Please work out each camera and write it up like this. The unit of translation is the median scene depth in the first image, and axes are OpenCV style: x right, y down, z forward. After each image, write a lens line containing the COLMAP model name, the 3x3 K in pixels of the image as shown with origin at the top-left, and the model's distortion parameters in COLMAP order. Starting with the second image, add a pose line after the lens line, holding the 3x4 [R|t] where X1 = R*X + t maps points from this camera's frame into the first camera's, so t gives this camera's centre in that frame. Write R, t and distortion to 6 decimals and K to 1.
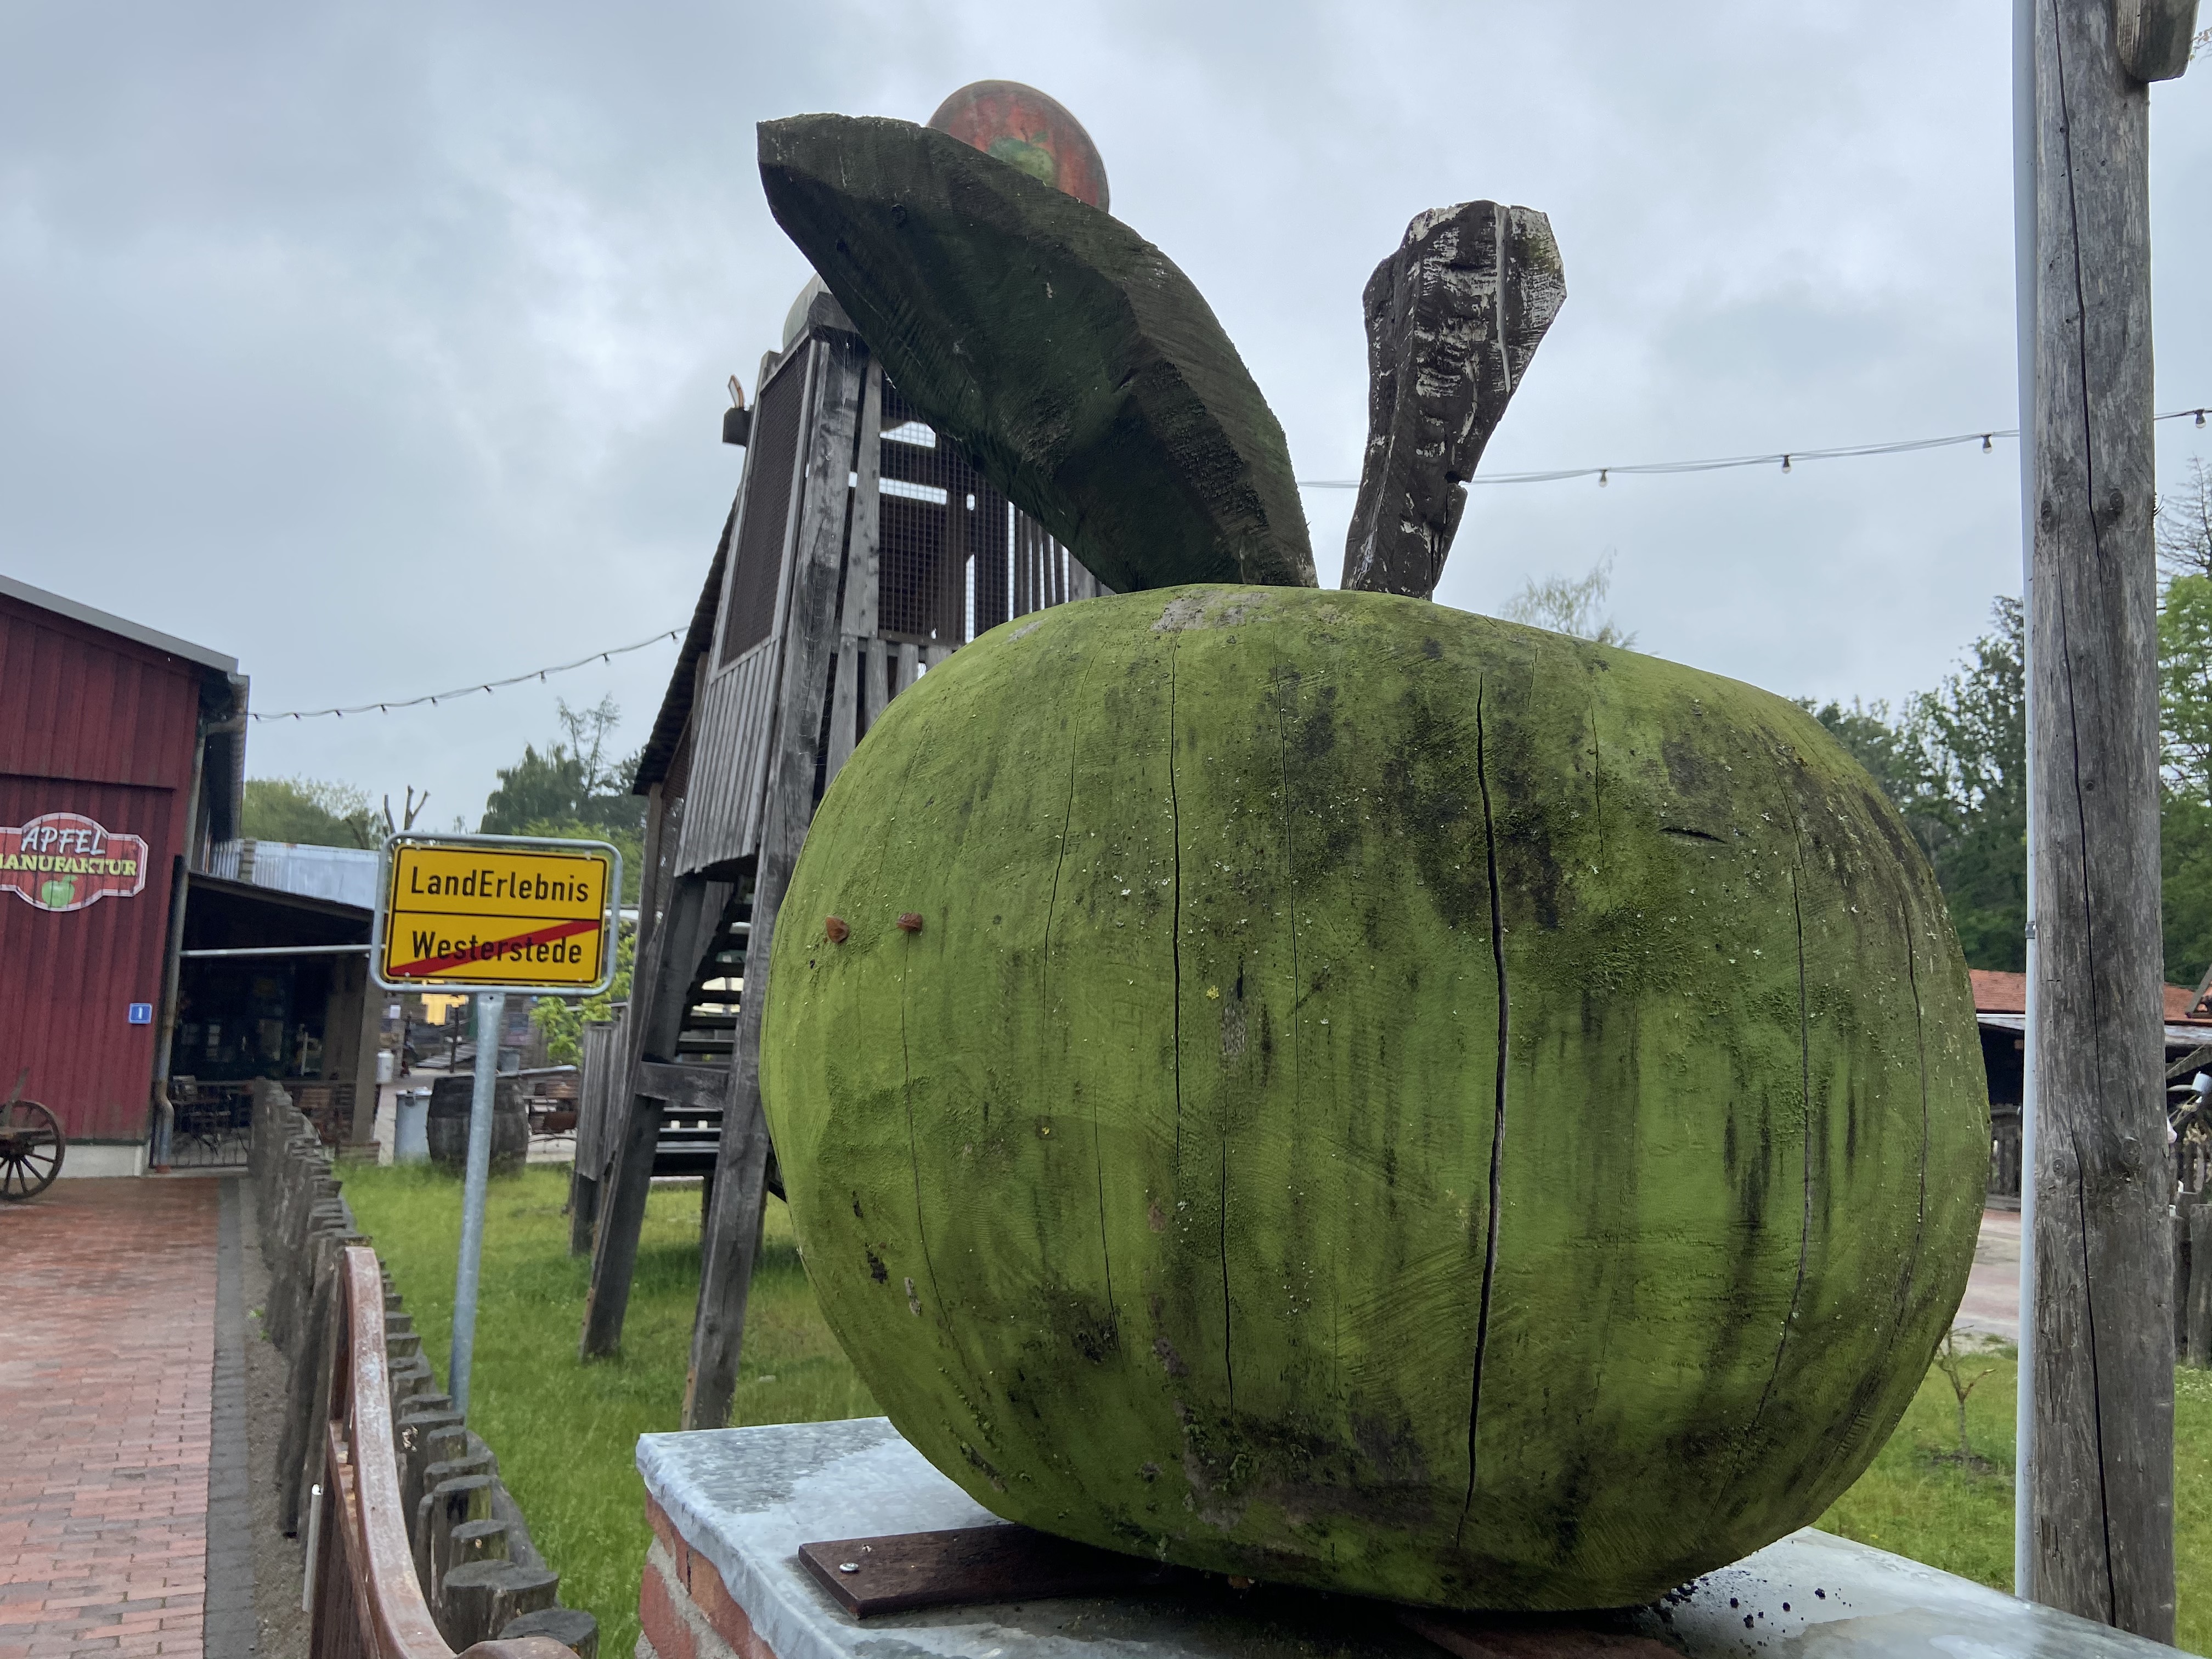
lens RADIAL K [[1669.9, 0, 1106.5], [0, 1669.9, 807.2], [0, 0, 1]] dist [0.128458, -0.172048]
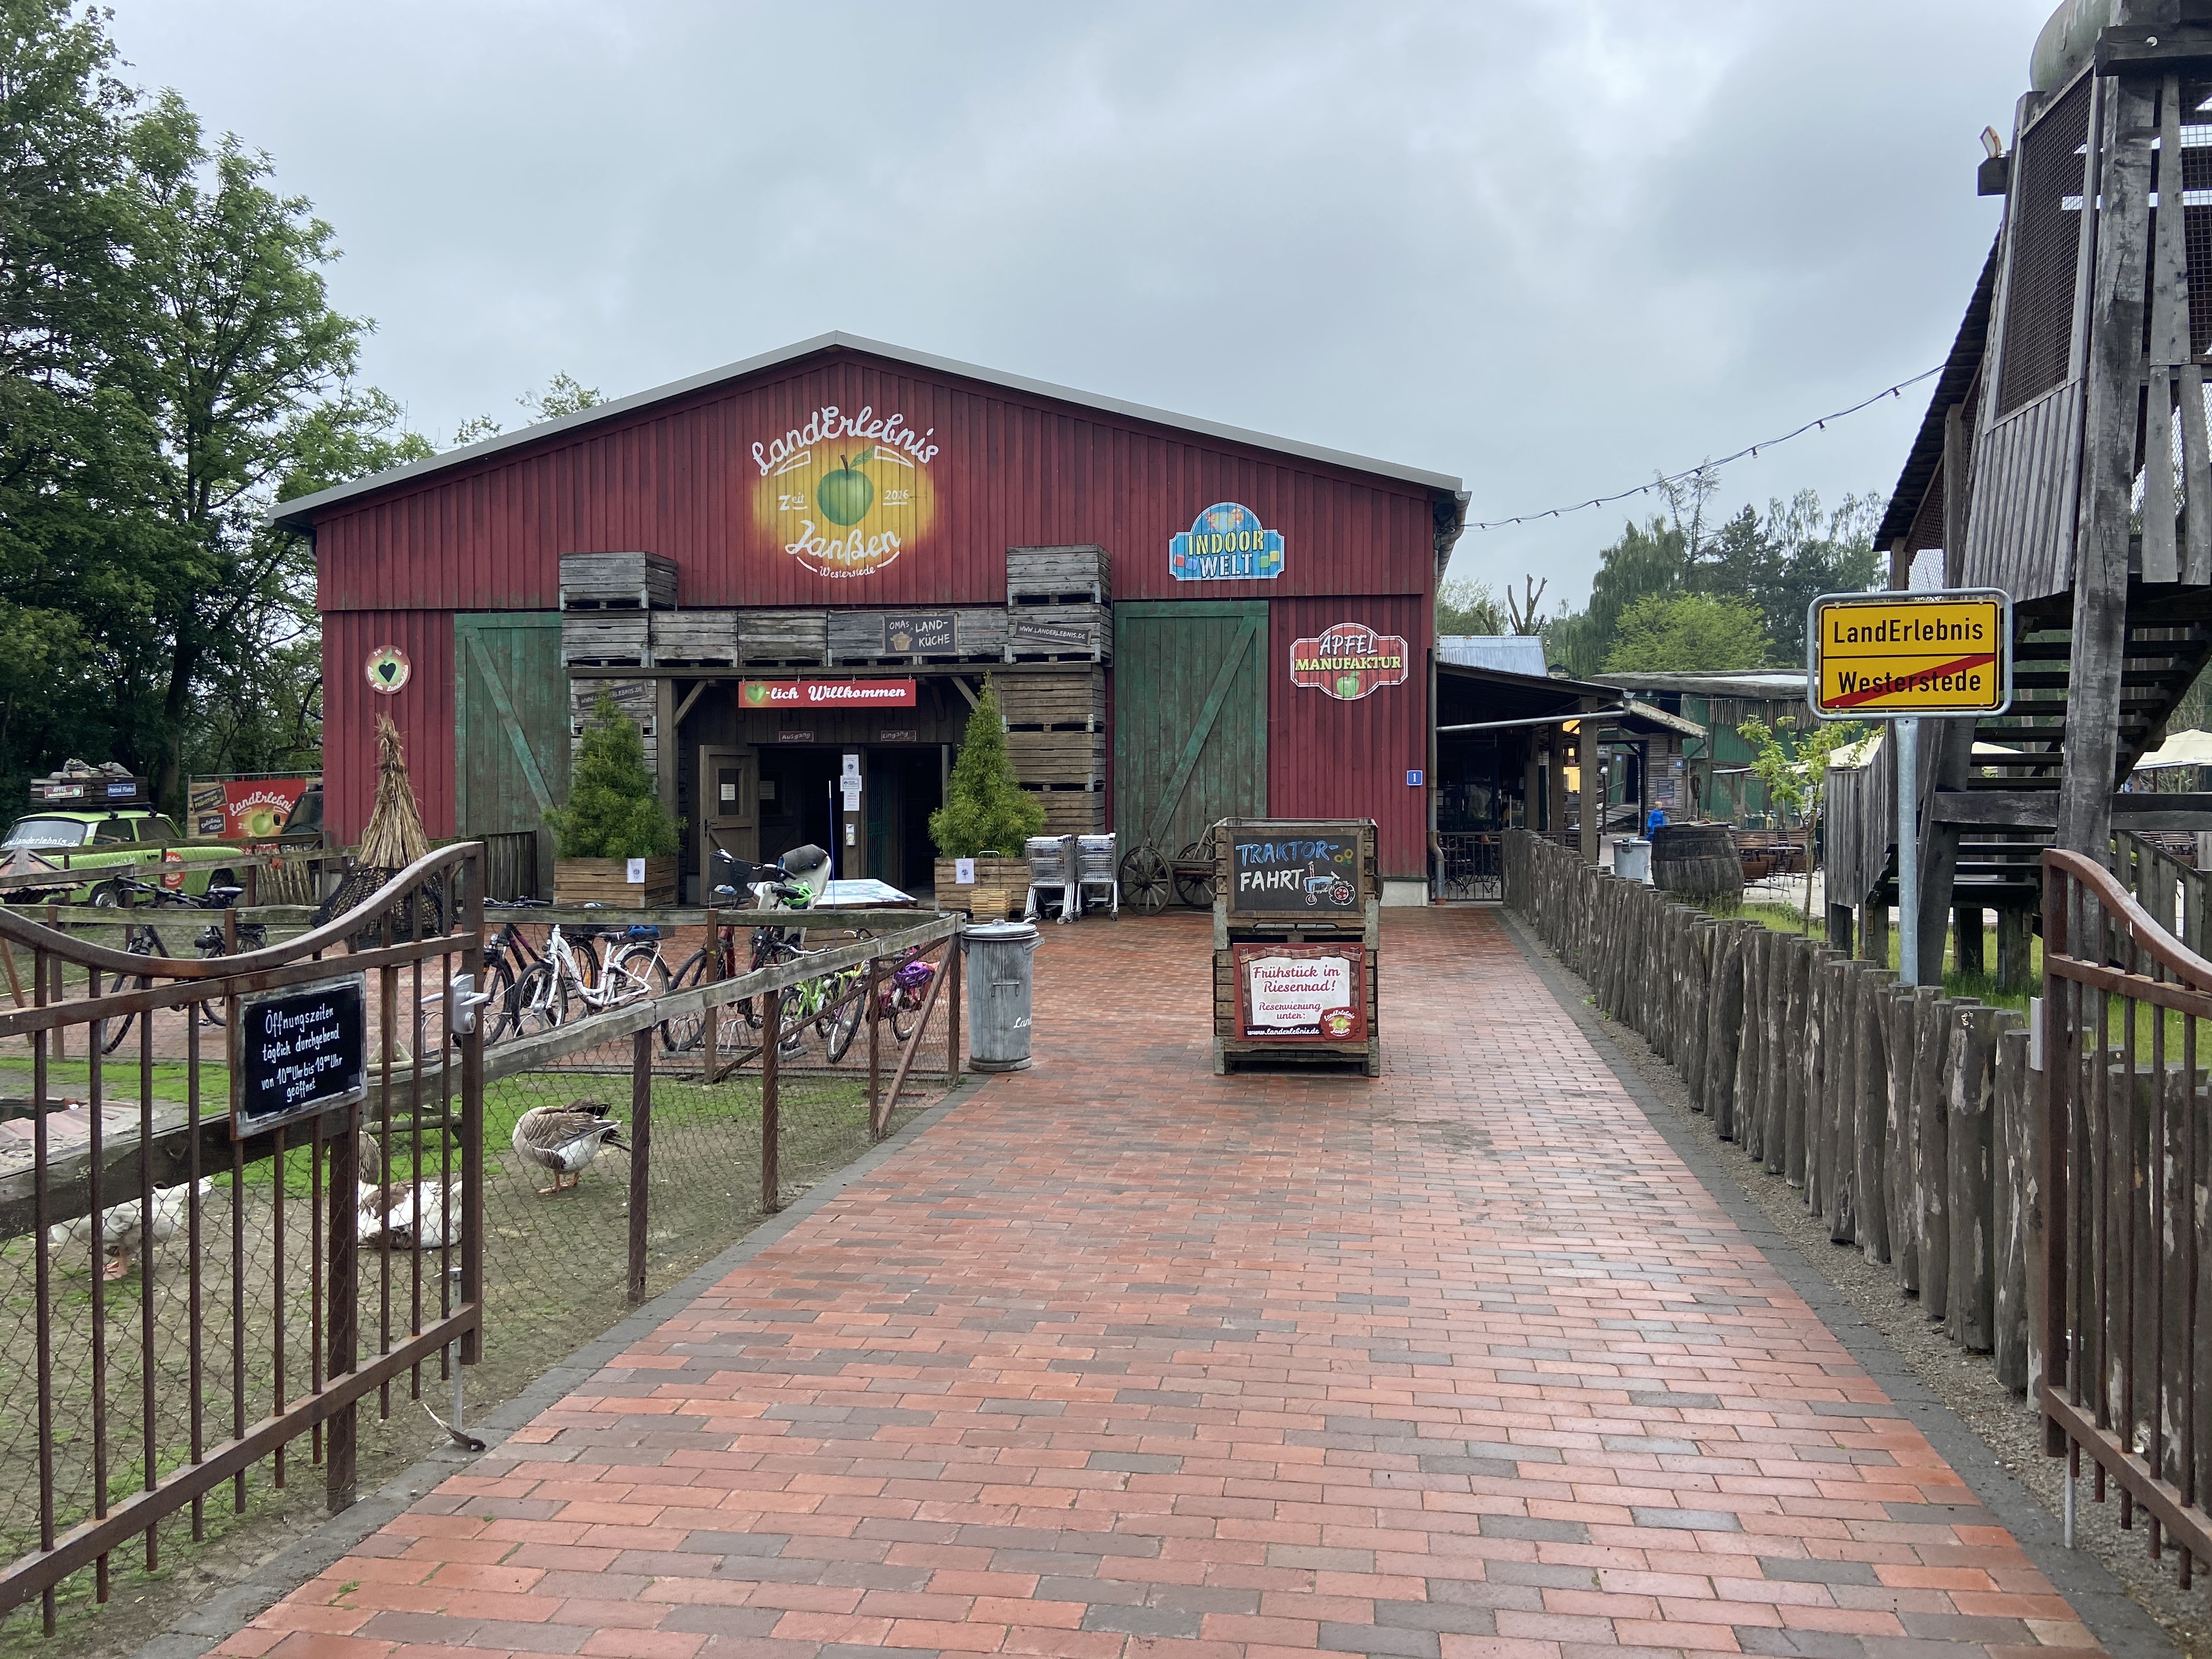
lens RADIAL K [[1649.0, 0, 1102.8], [0, 1649.0, 792.7], [0, 0, 1]] dist [0.112636, -0.134267]
pose [[0.803353, -0.029168, -0.594788, -0.033231], [0.103897, 0.990346, 0.091763, -0.003414], [0.586369, -0.135515, 0.798628, -0.109736]]
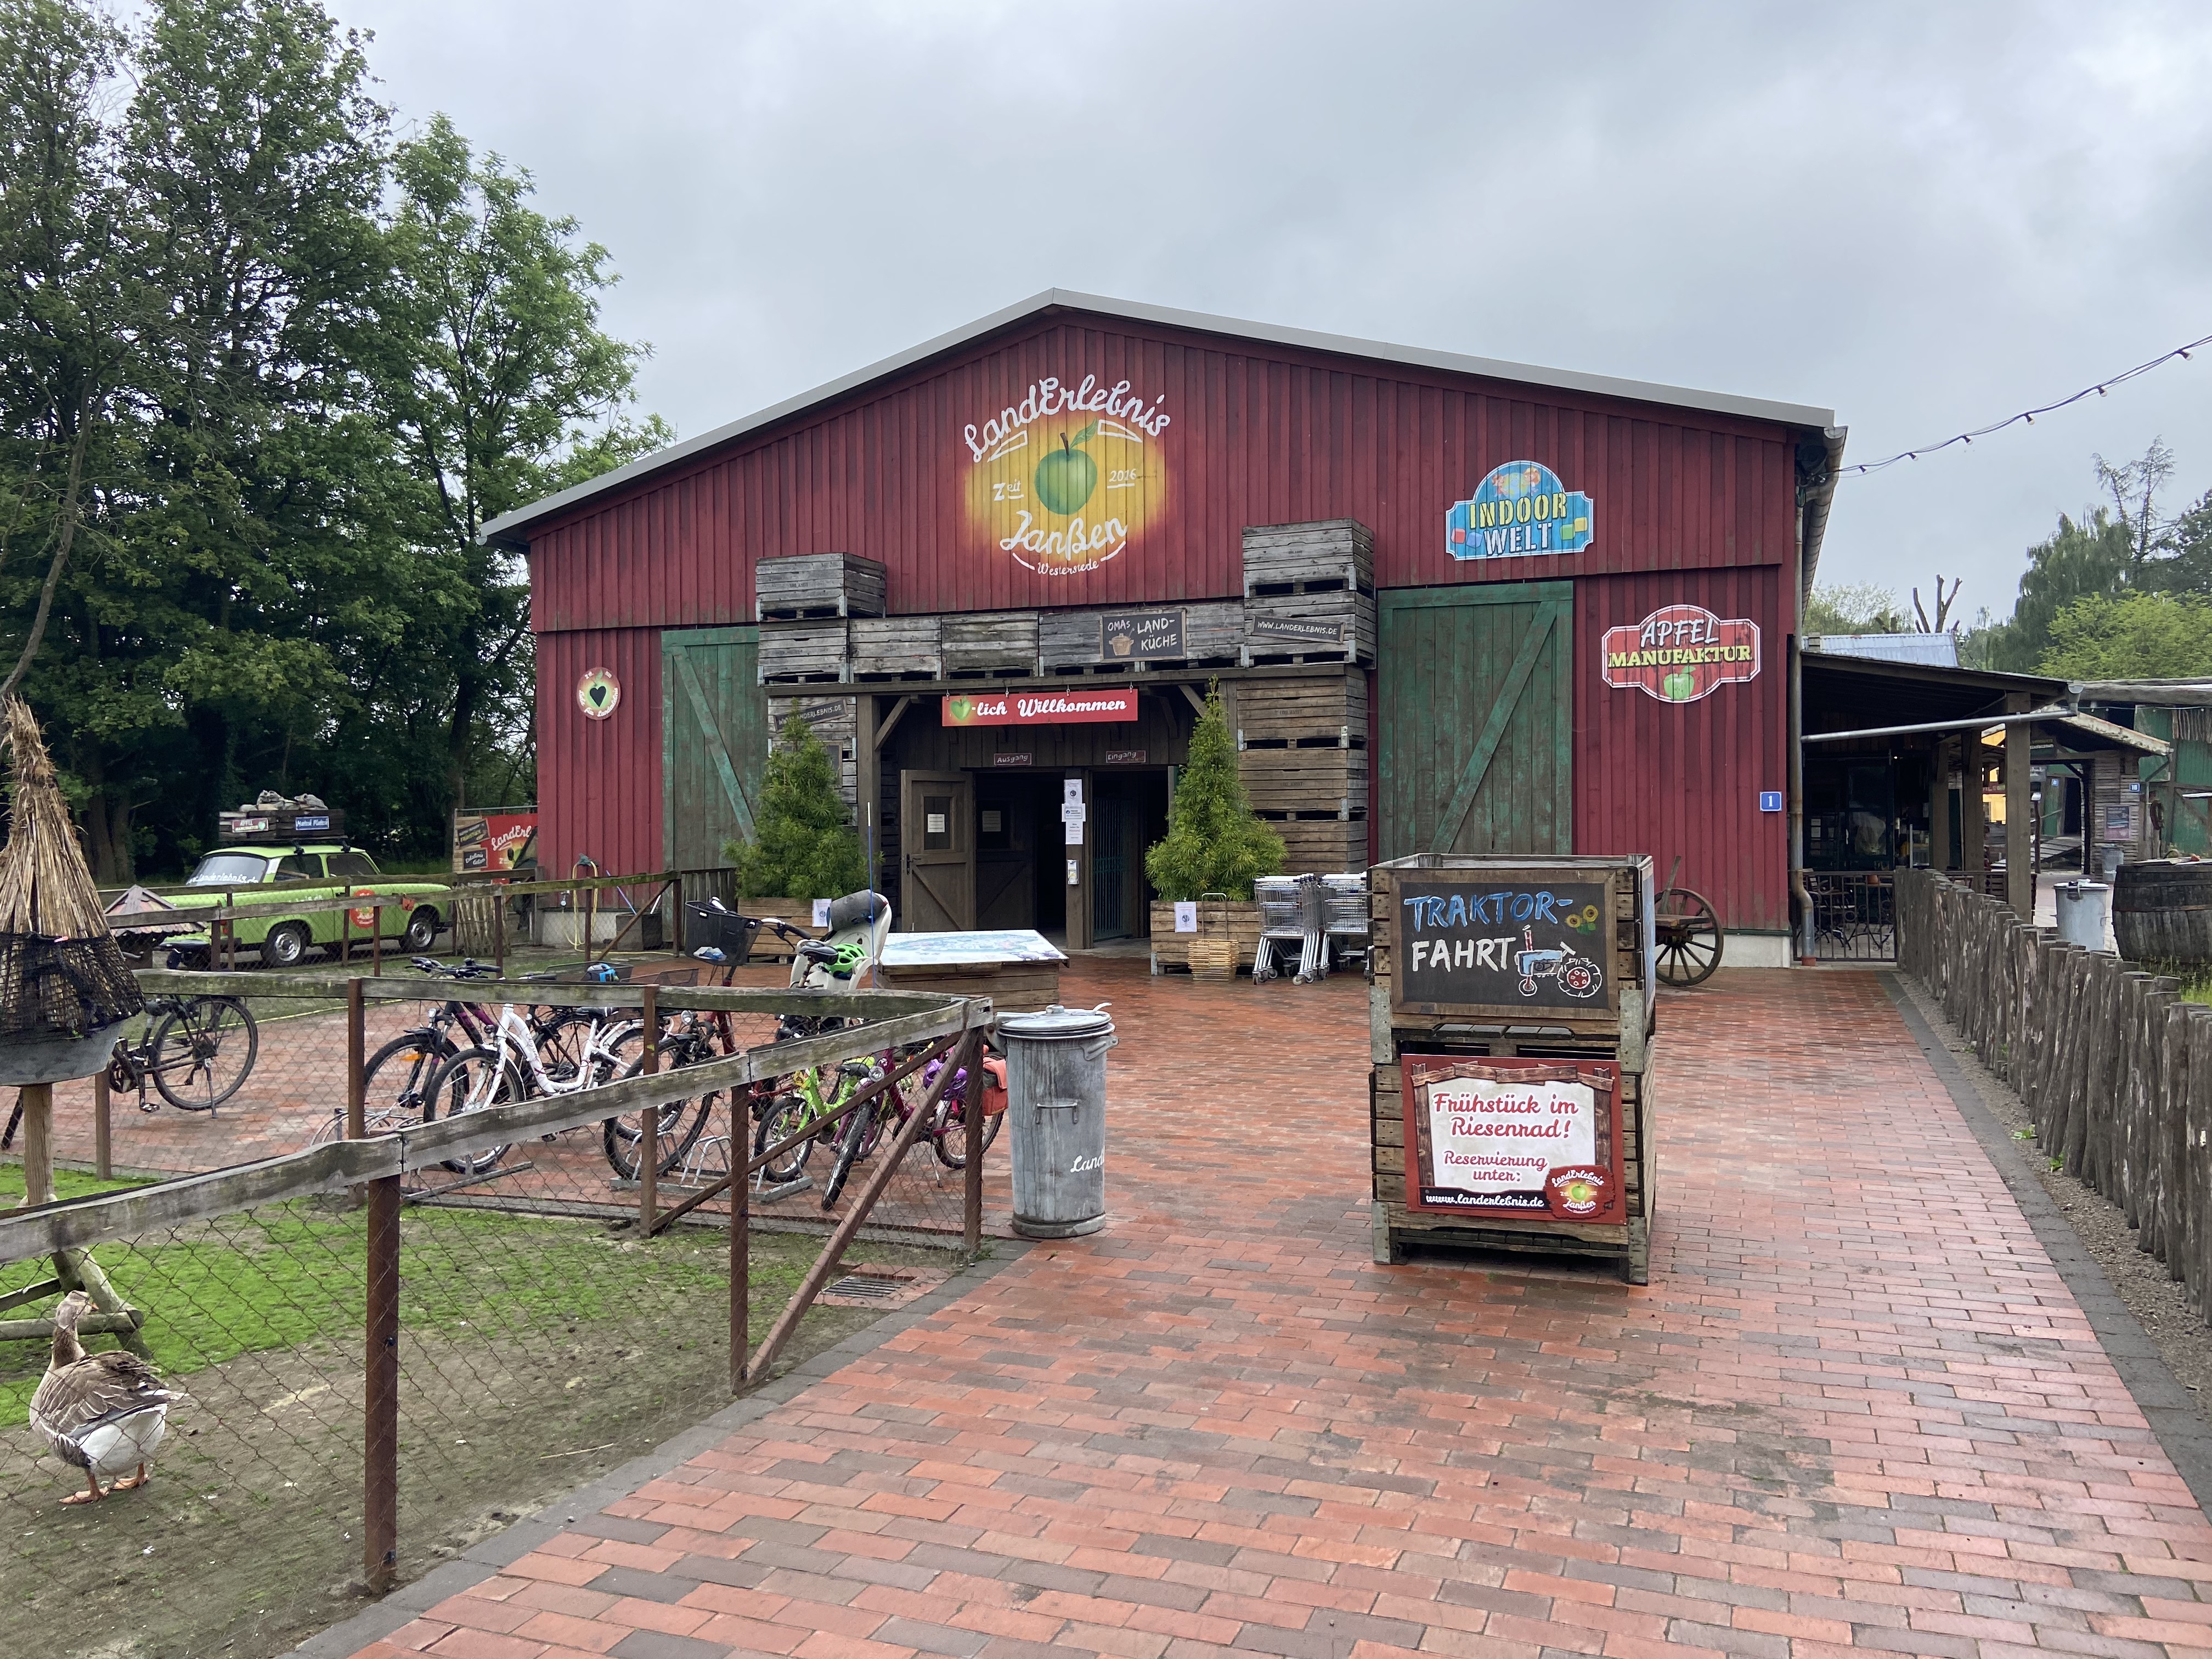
lens RADIAL K [[1669.9, 0, 1106.5], [0, 1669.9, 807.2], [0, 0, 1]] dist [0.128458, -0.172048]
pose [[0.665257, -0.040187, -0.745532, -0.112111], [0.123655, 0.990690, 0.056938, 0.025469], [0.736303, -0.130067, 0.664033, 0.097626]]
